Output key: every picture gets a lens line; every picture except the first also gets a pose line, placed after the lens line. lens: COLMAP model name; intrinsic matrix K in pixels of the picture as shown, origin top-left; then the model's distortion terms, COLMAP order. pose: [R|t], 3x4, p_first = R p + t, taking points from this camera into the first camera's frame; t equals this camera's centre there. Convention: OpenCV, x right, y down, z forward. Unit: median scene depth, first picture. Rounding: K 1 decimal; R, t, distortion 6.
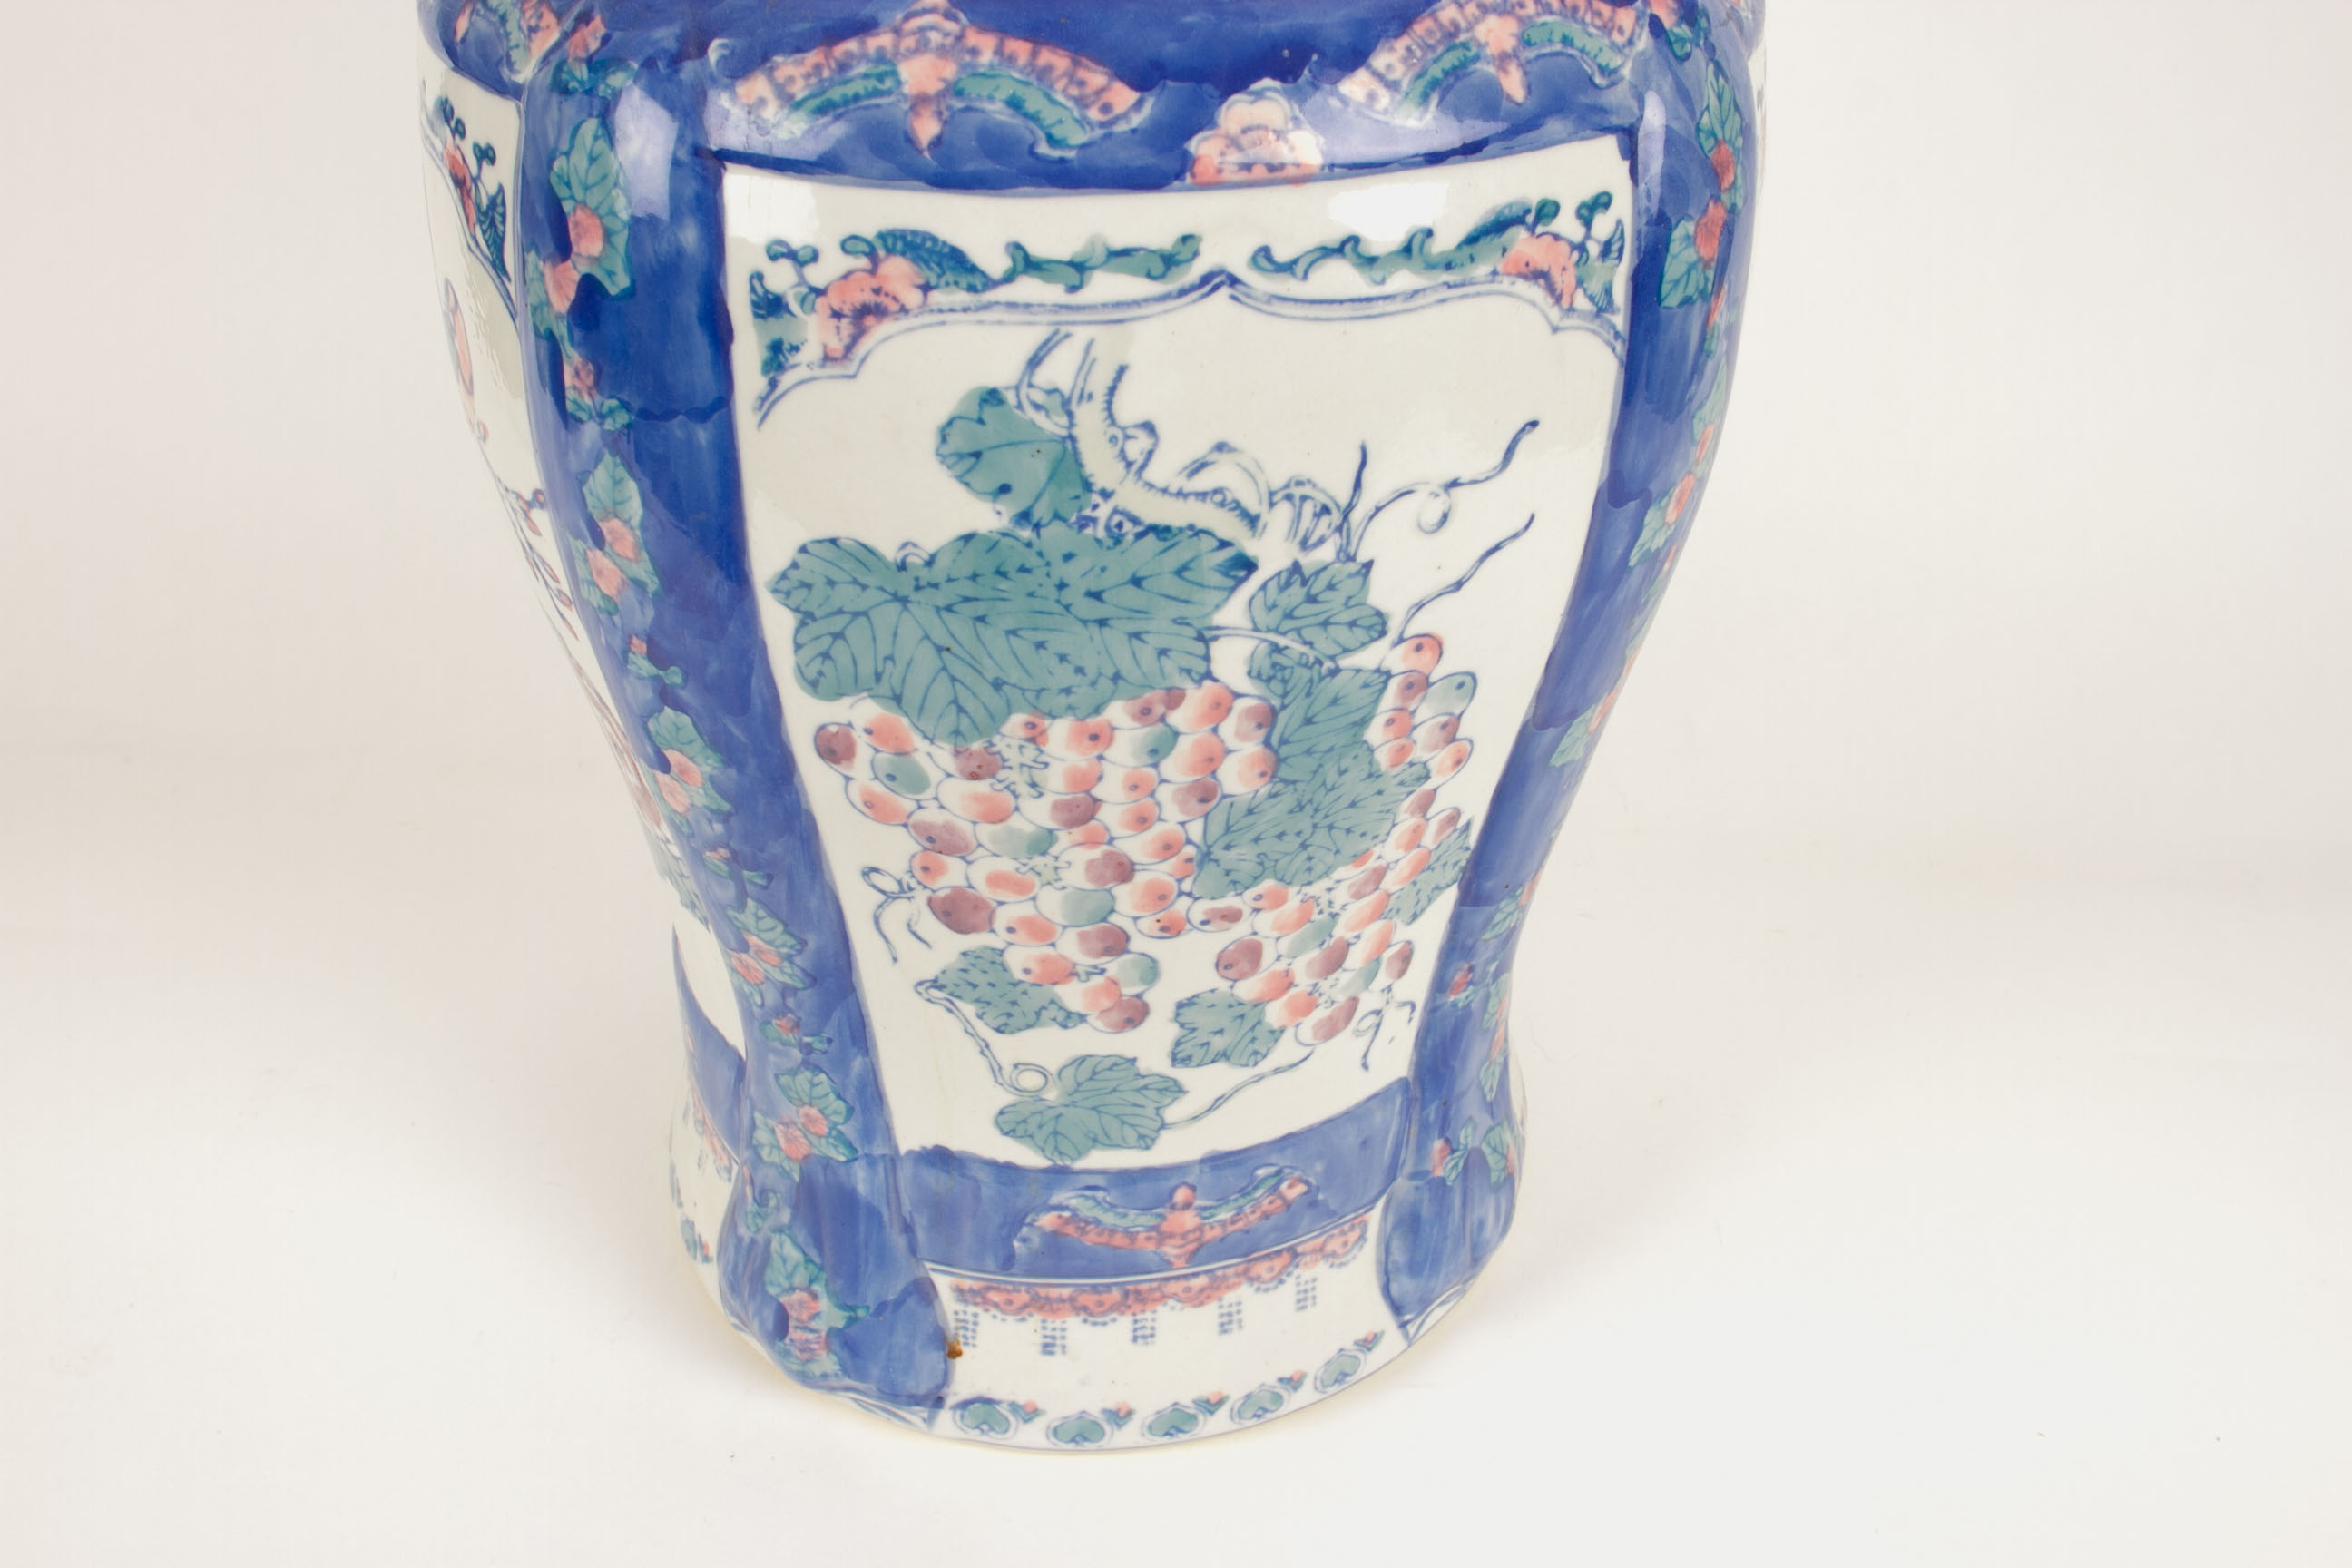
lens RADIAL K [[2245.1, 0, 1176.0], [0, 2245.1, 784.0], [0, 0, 1]] dist [-0.063397, 0.018006]
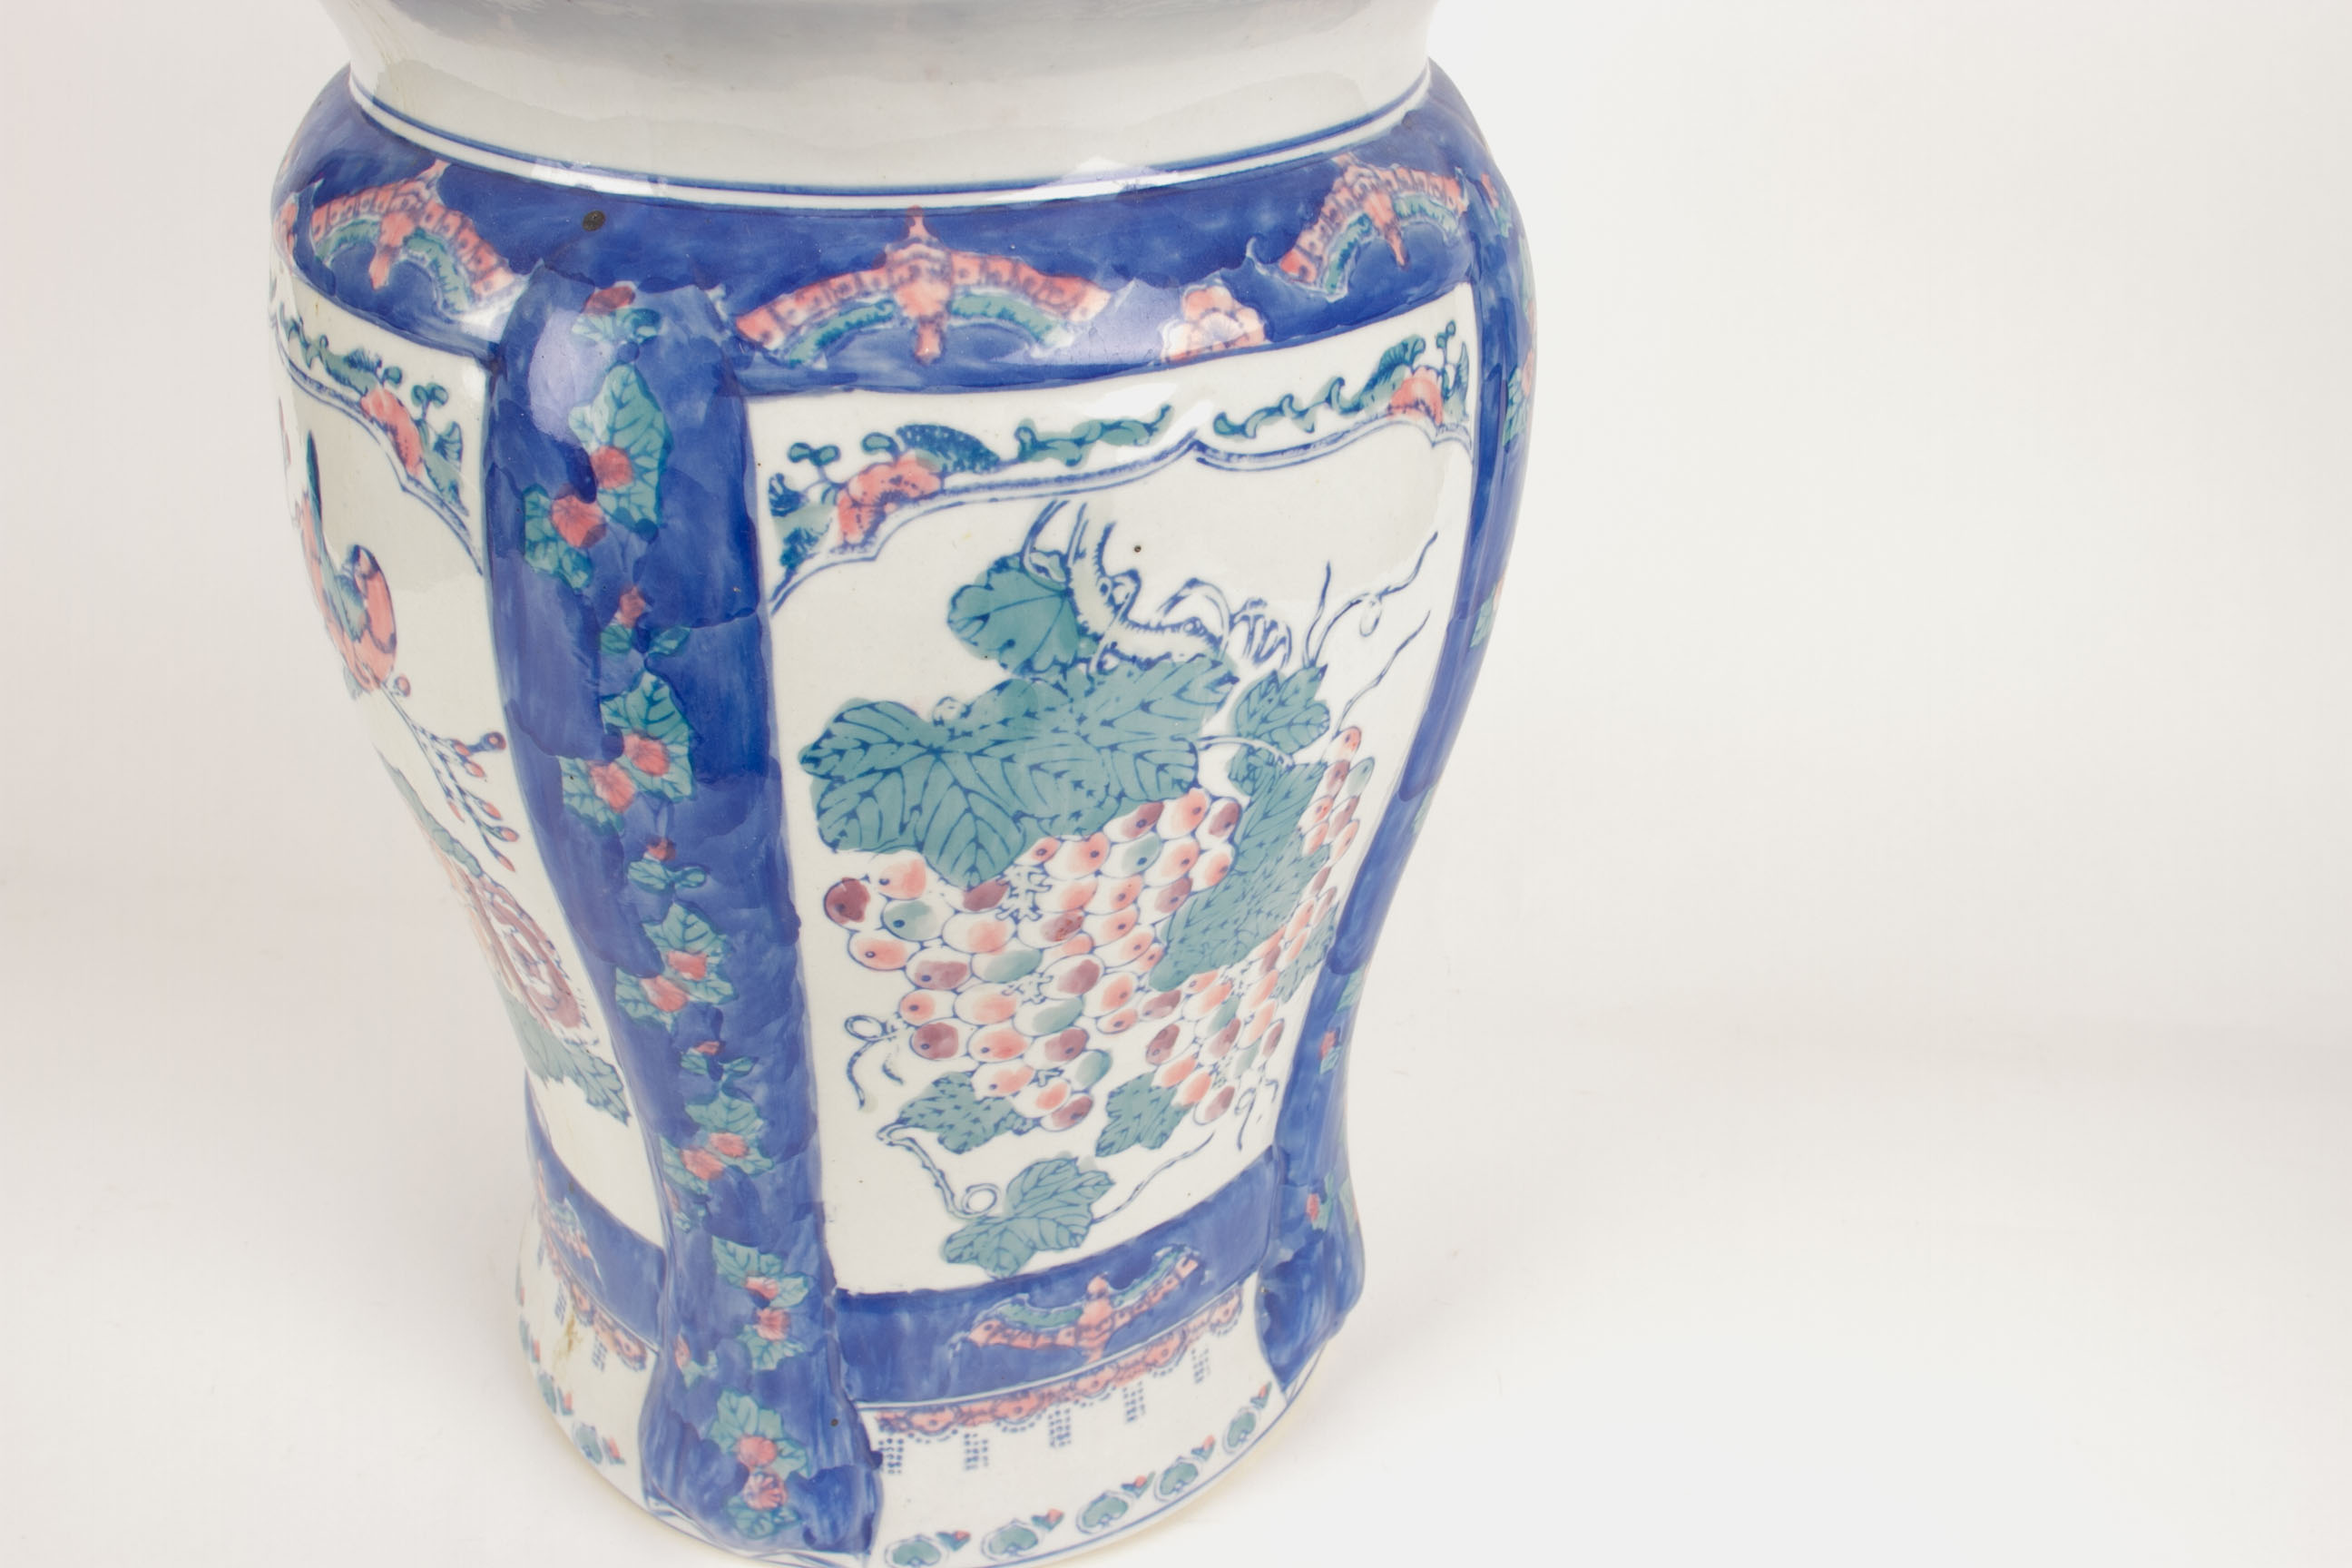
lens RADIAL K [[2245.1, 0, 1176.0], [0, 2245.1, 784.0], [0, 0, 1]] dist [-0.063397, 0.018006]
pose [[0.949958, -0.136439, 0.281006, -0.321469], [0.159843, 0.985193, -0.062010, 0.021809], [-0.268385, 0.103823, 0.957701, -0.098226]]
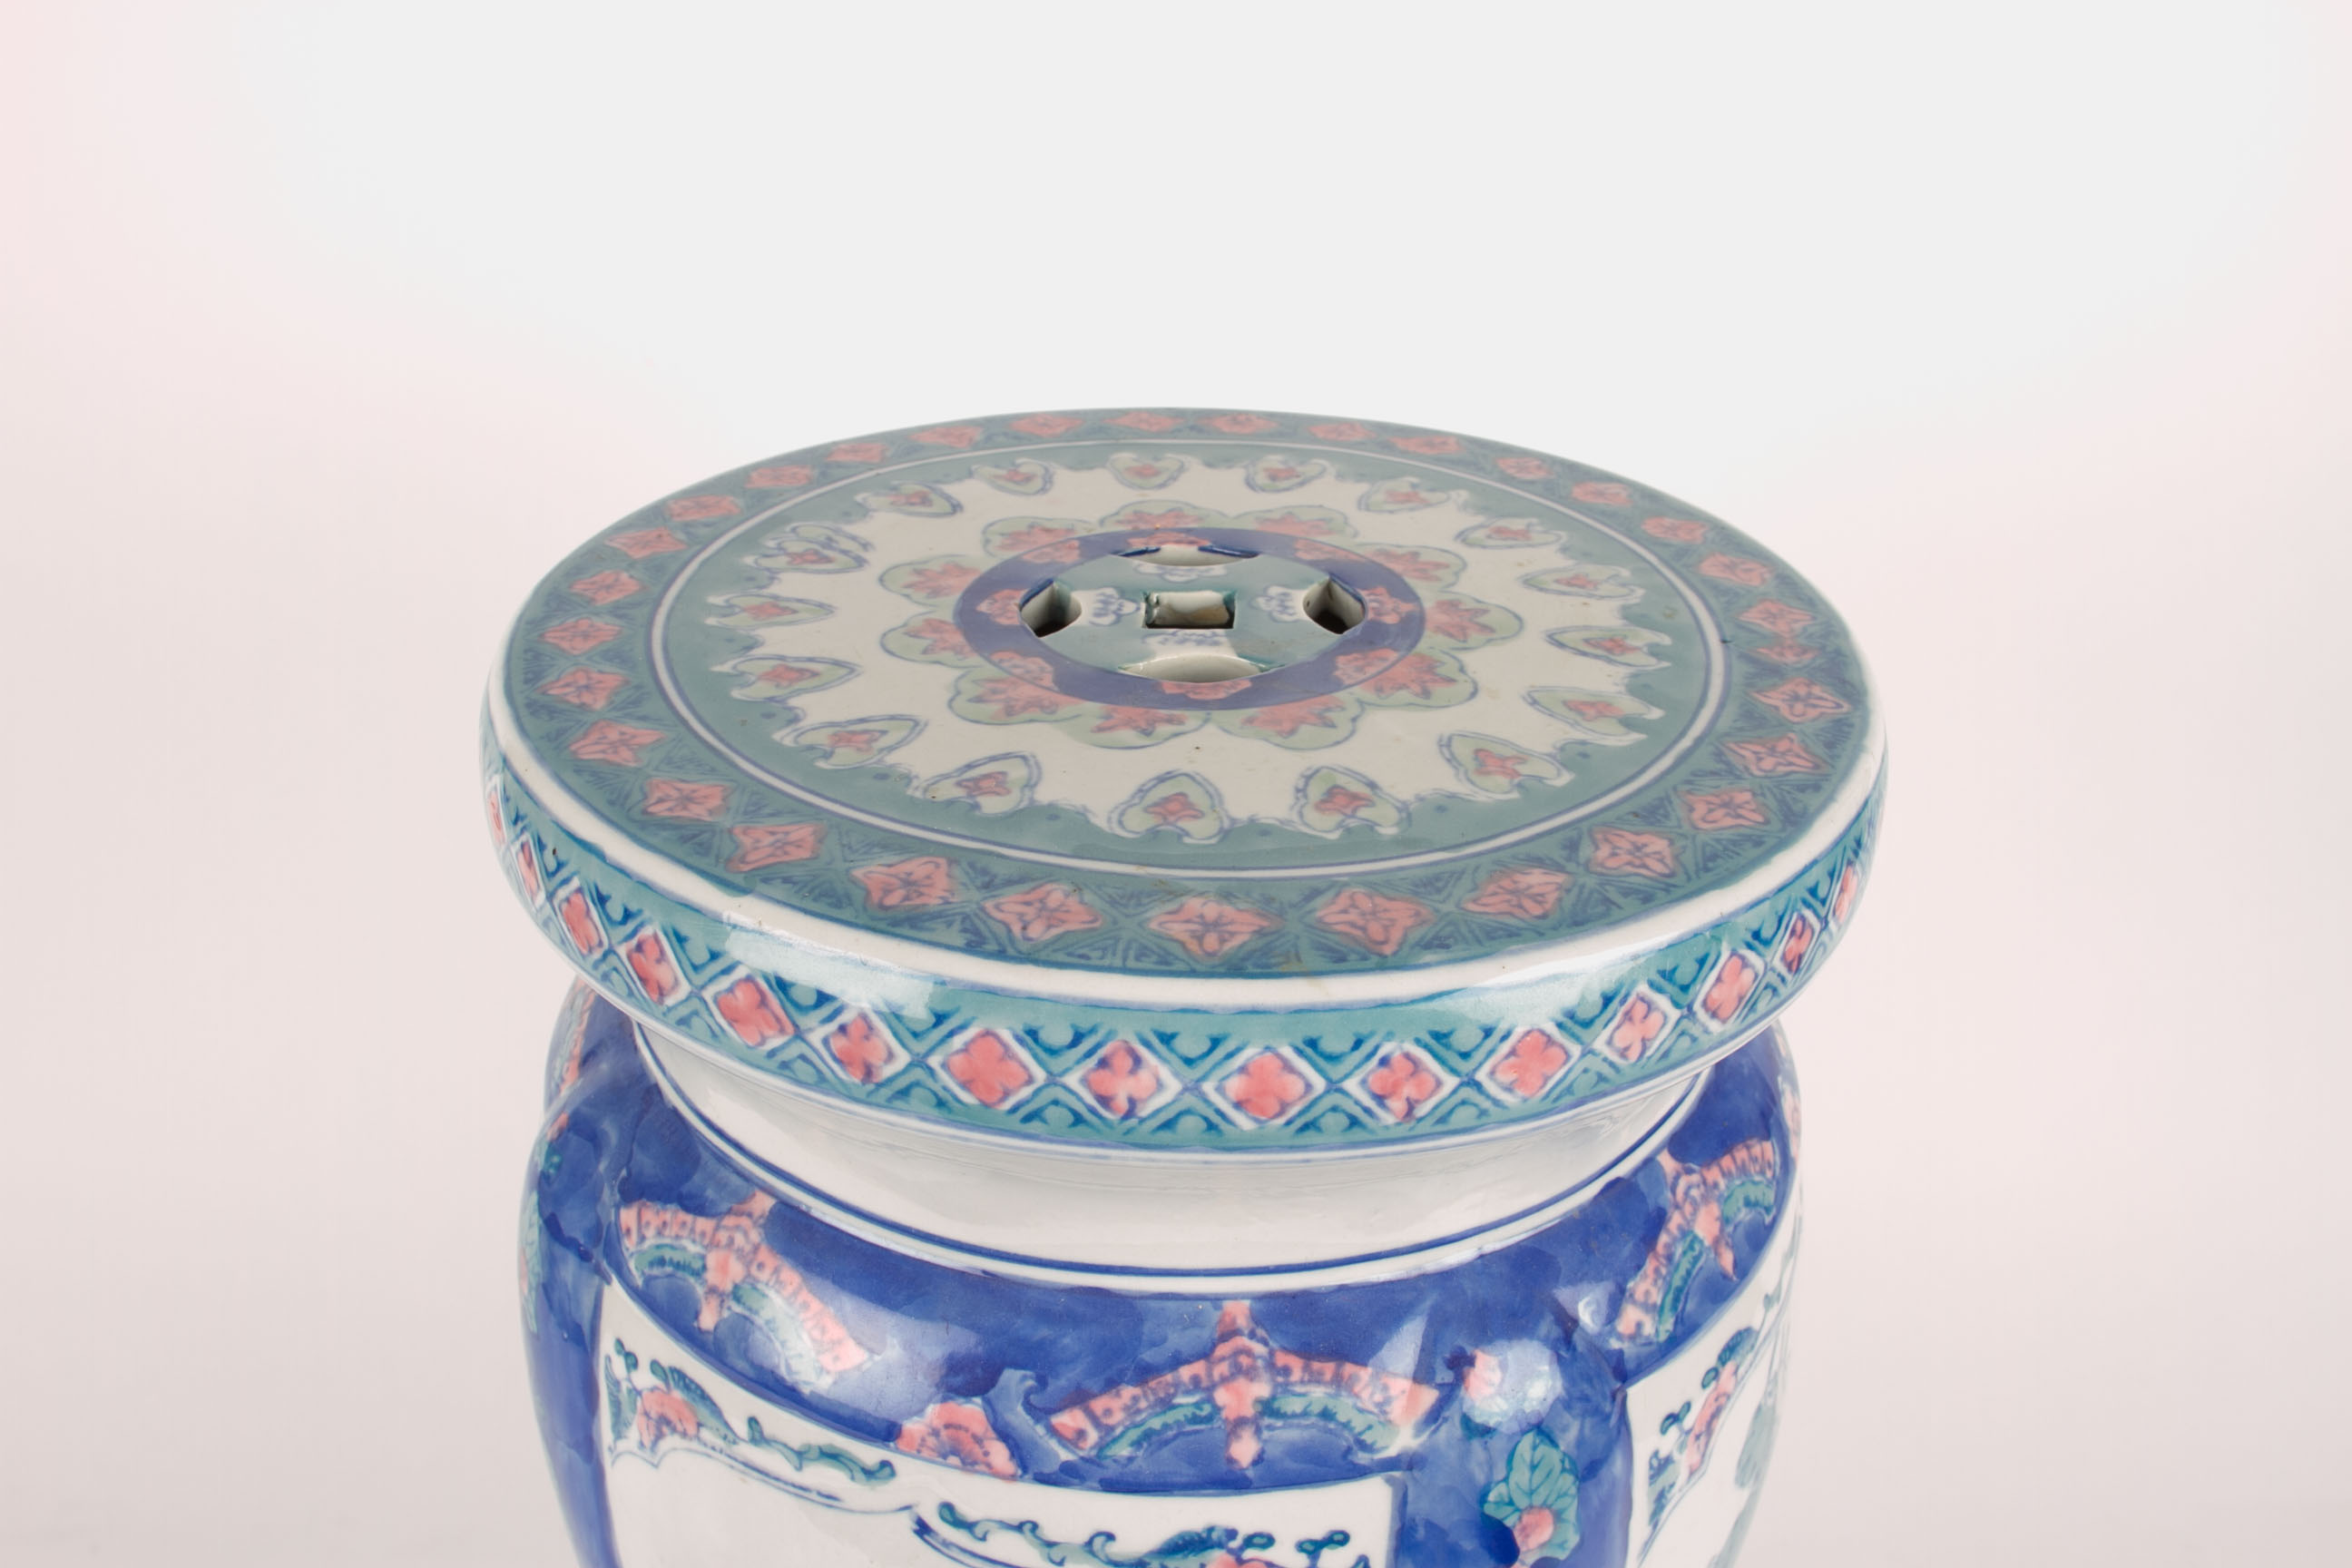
lens RADIAL K [[2245.1, 0, 1176.0], [0, 2245.1, 784.0], [0, 0, 1]] dist [-0.063397, 0.018006]
pose [[0.490495, -0.416420, 0.765513, -0.985702], [0.486949, 0.859473, 0.155524, -0.779735], [-0.722700, 0.296481, 0.624342, 0.361623]]
